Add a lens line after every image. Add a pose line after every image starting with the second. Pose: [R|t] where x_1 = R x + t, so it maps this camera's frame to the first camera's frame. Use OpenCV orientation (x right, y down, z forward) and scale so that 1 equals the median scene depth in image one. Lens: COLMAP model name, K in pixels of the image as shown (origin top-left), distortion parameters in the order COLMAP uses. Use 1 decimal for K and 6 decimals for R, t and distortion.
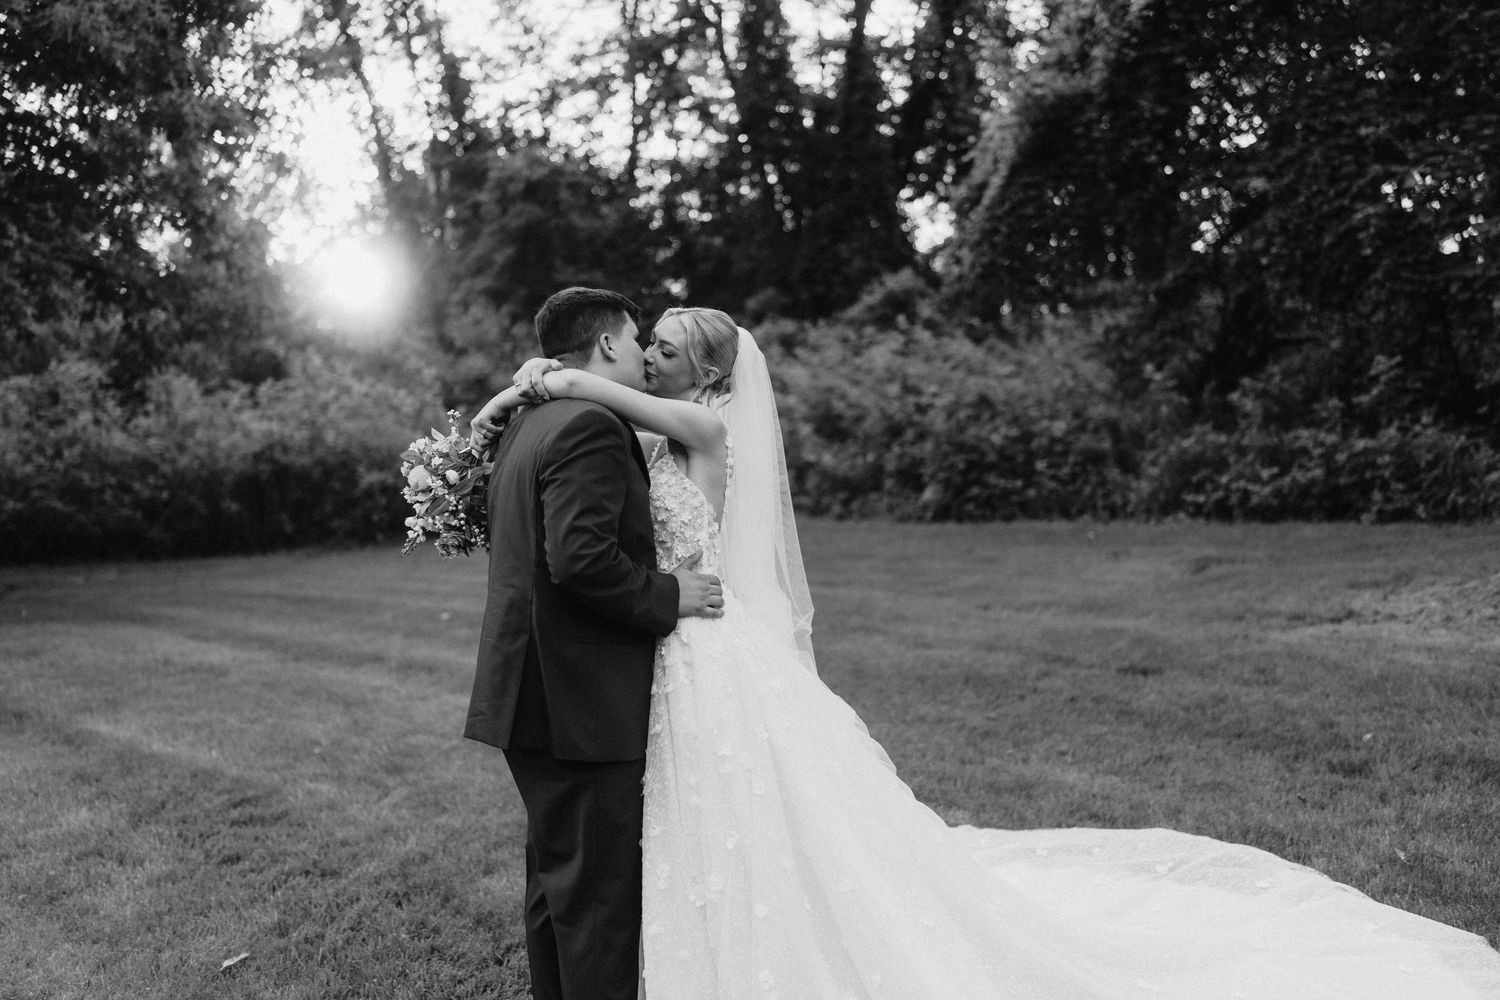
lens RADIAL K [[1448.5, 0, 749.3], [0, 1448.5, 460.8], [0, 0, 1]] dist [-0.001325, 0.016368]
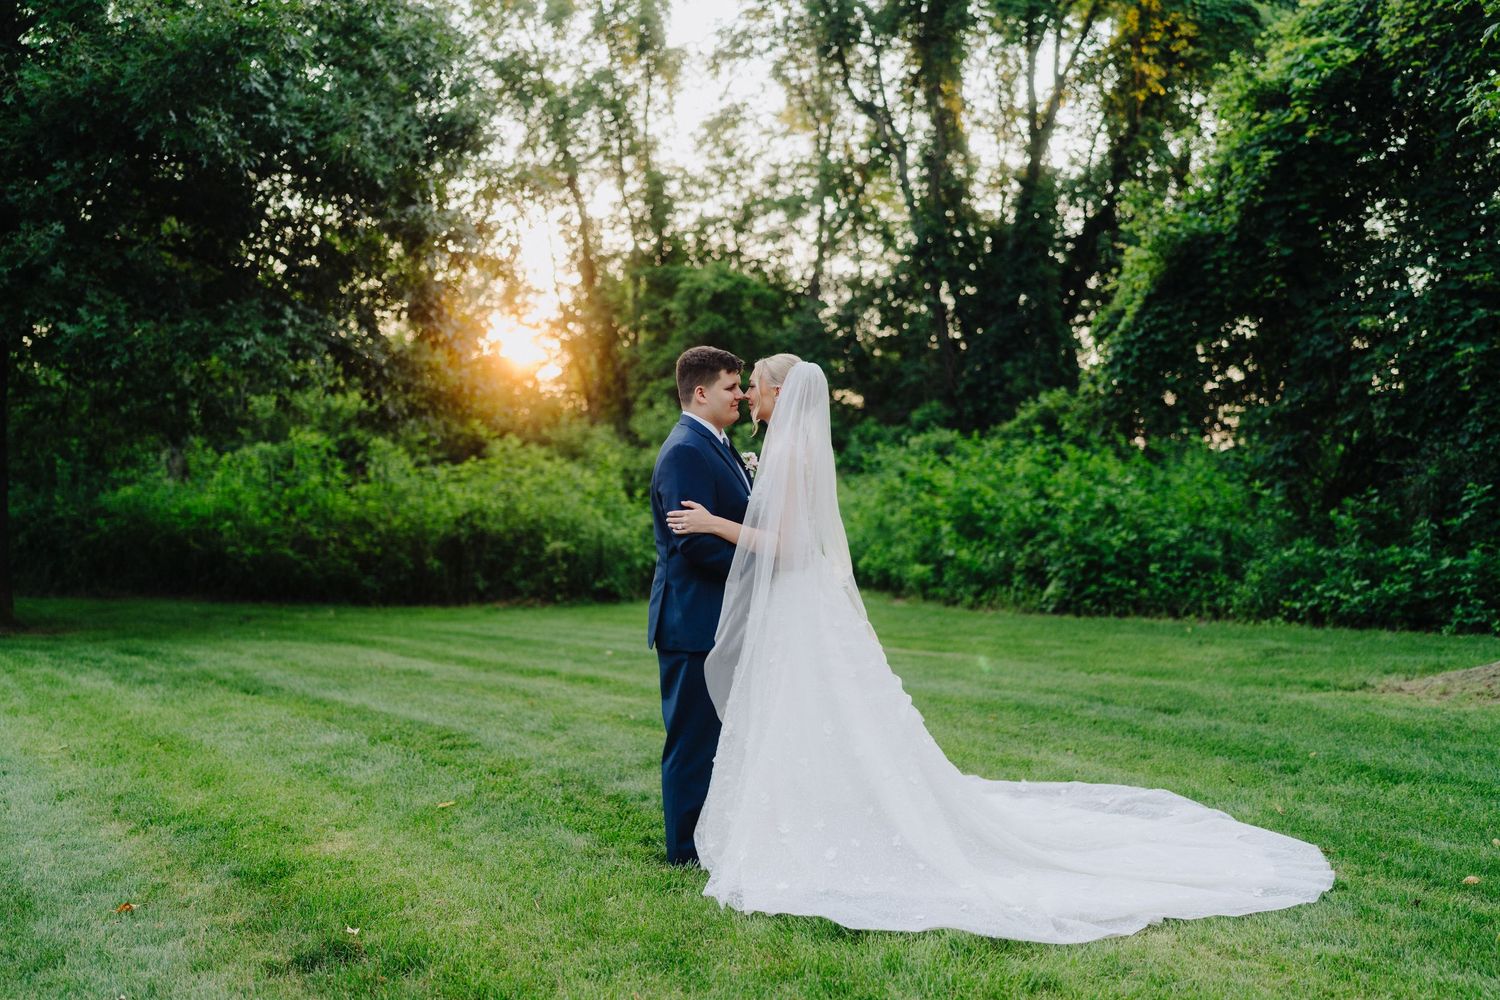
lens RADIAL K [[1448.5, 0, 749.3], [0, 1448.5, 460.8], [0, 0, 1]] dist [-0.001325, 0.016368]
pose [[0.990447, 0.055924, -0.126048, 0.027591], [-0.065592, 0.995107, -0.073896, 0.020103], [0.121299, 0.081458, 0.989268, -0.105688]]
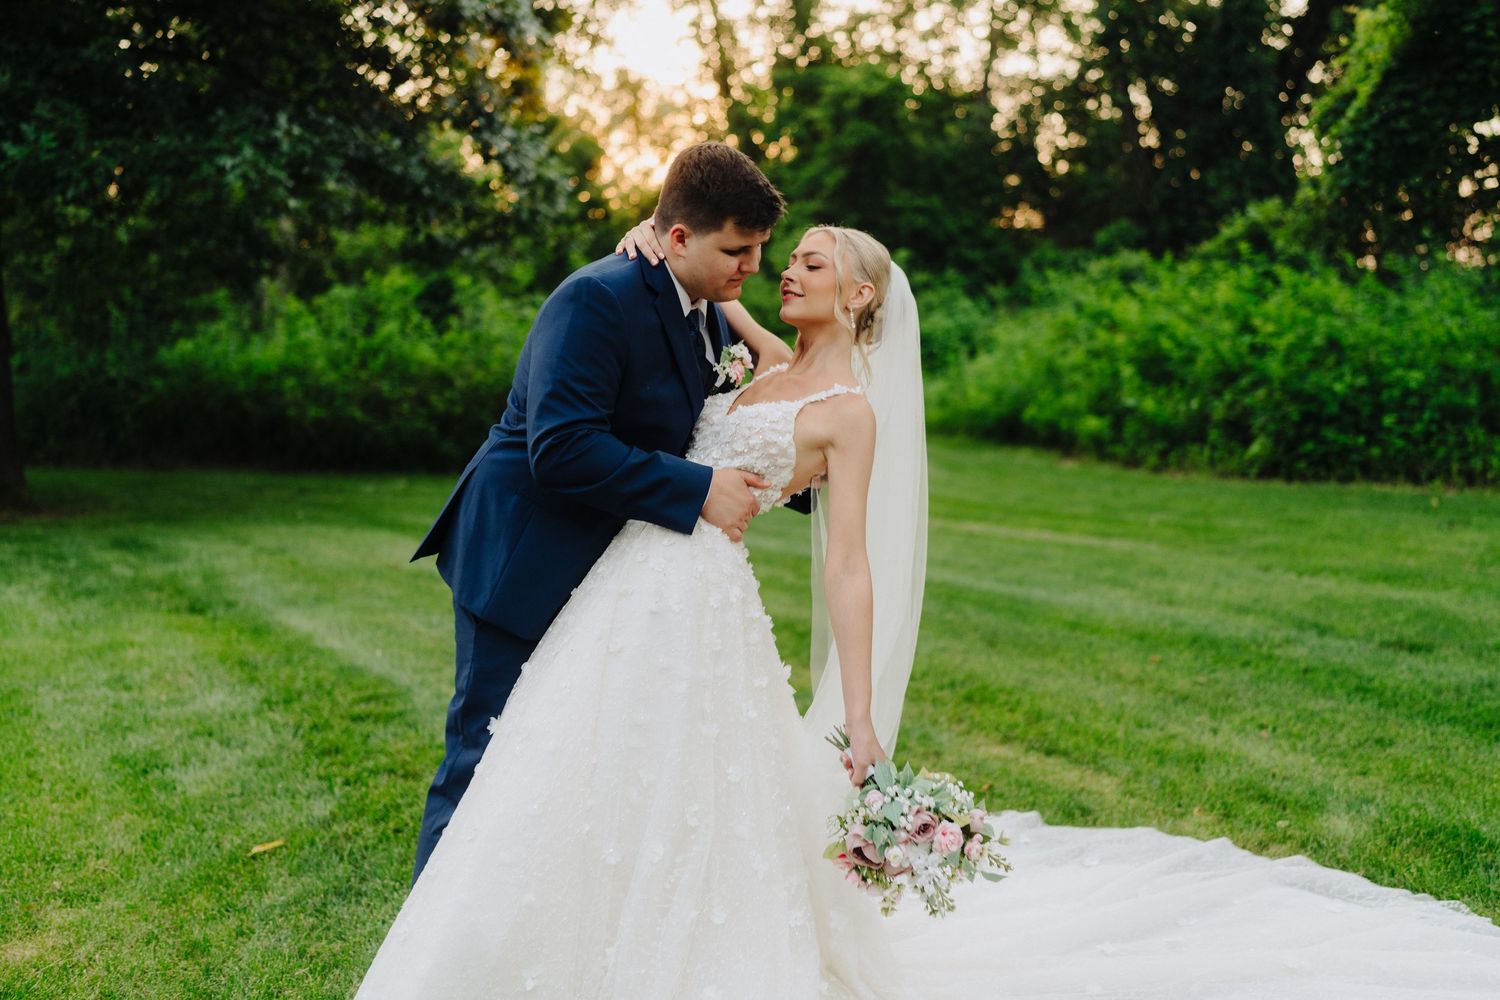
lens RADIAL K [[1549.8, 0, 794.2], [0, 1549.8, 480.5], [0, 0, 1]] dist [-0.007025, 0.005992]
pose [[0.976480, 0.058447, -0.207535, 0.042188], [-0.049192, 0.997563, 0.049483, 0.009084], [0.209921, -0.038110, 0.976975, 0.021888]]
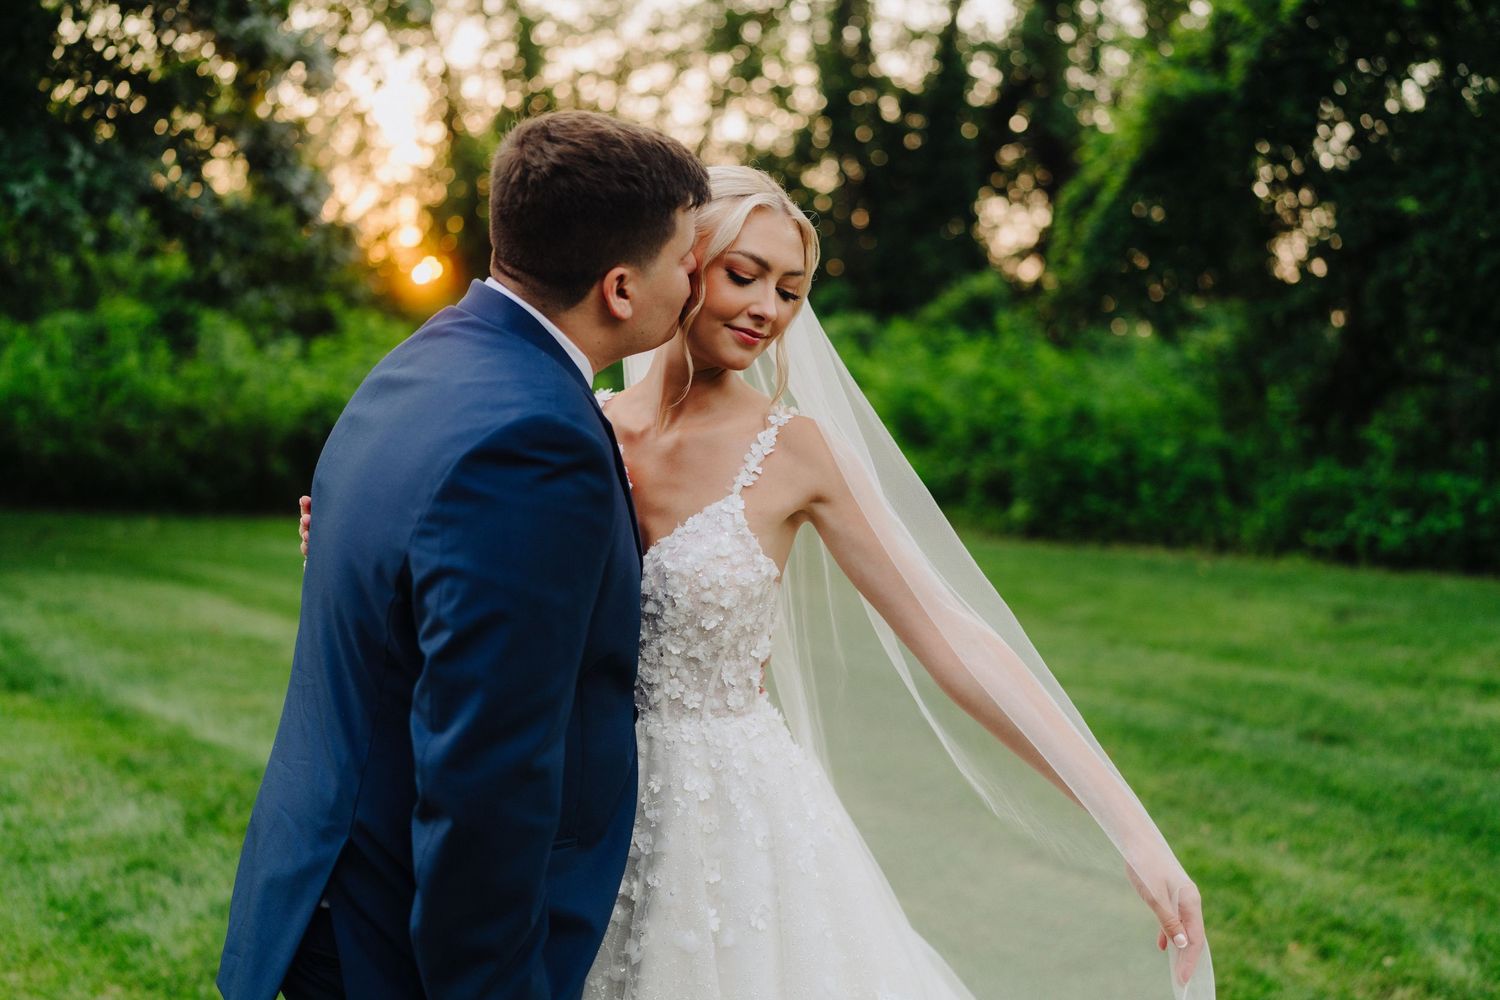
lens RADIAL K [[1464.3, 0, 749.6], [0, 1464.3, 481.1], [0, 0, 1]] dist [0.004261, 0.001653]
pose [[0.996717, 0.078162, -0.021132, -0.028423], [-0.077783, 0.996804, 0.018195, 0.000303], [0.022487, -0.016491, 0.999611, 0.043511]]
